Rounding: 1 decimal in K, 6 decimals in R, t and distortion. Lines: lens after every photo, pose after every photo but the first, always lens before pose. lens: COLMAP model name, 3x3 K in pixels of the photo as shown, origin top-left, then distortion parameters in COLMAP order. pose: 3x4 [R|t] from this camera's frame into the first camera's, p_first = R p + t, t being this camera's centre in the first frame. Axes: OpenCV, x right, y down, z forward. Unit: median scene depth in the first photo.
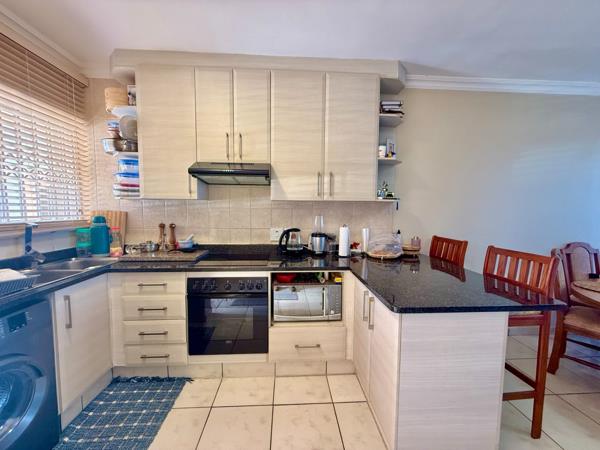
lens RADIAL K [[239.5, 0, 299.3], [0, 239.5, 226.3], [0, 0, 1]] dist [-0.002051, 0.000843]
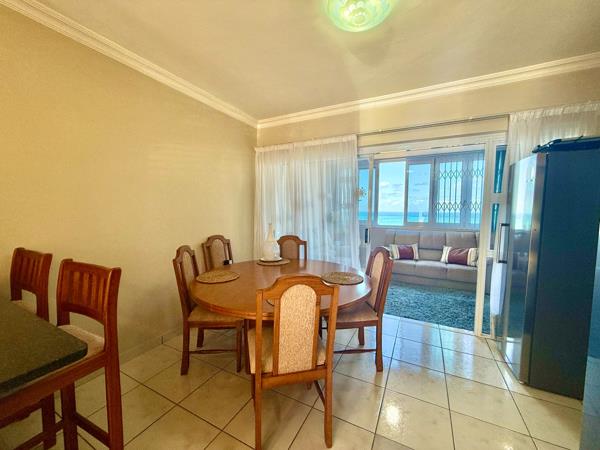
lens RADIAL K [[239.5, 0, 300.8], [0, 239.5, 227.3], [0, 0, 1]] dist [-0.002051, 0.000843]
pose [[0.508379, -0.068694, 0.858389, 0.492643], [0.058975, 0.997250, 0.044878, 0.001655], [-0.859112, 0.027809, 0.511032, 0.082553]]
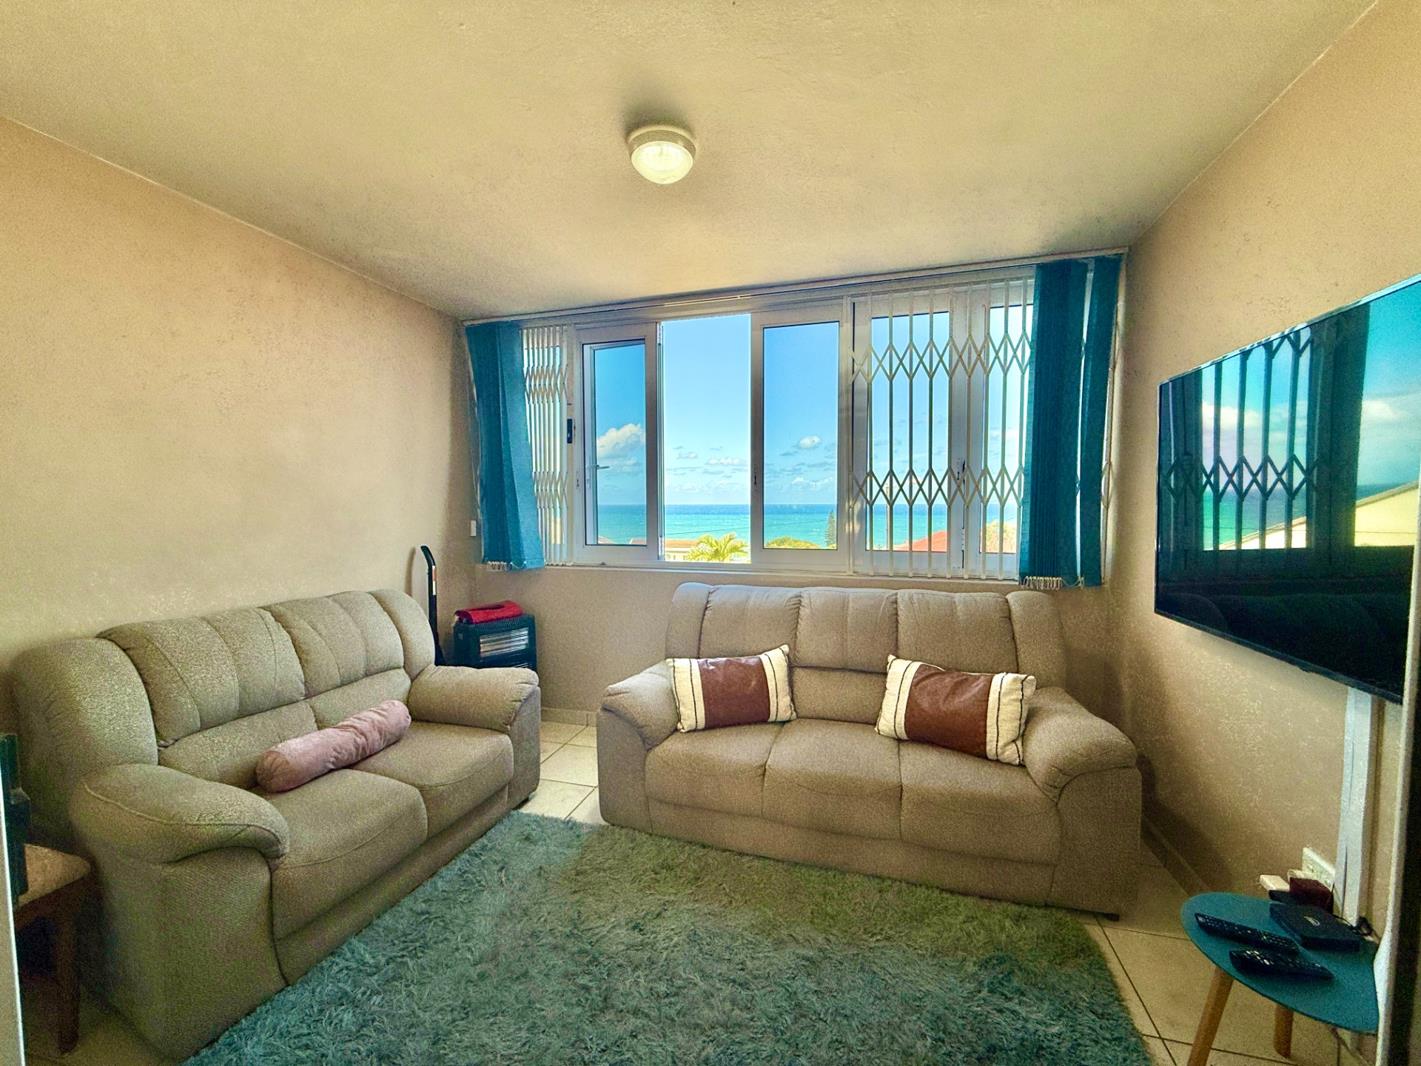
lens RADIAL K [[567.3, 0, 706.3], [0, 567.3, 529.4], [0, 0, 1]] dist [-0.002051, 0.000843]
pose [[0.333526, -0.062686, 0.940654, 1.880316], [0.071734, 0.996582, 0.040979, 0.002091], [-0.940008, 0.053810, 0.336883, 0.023124]]
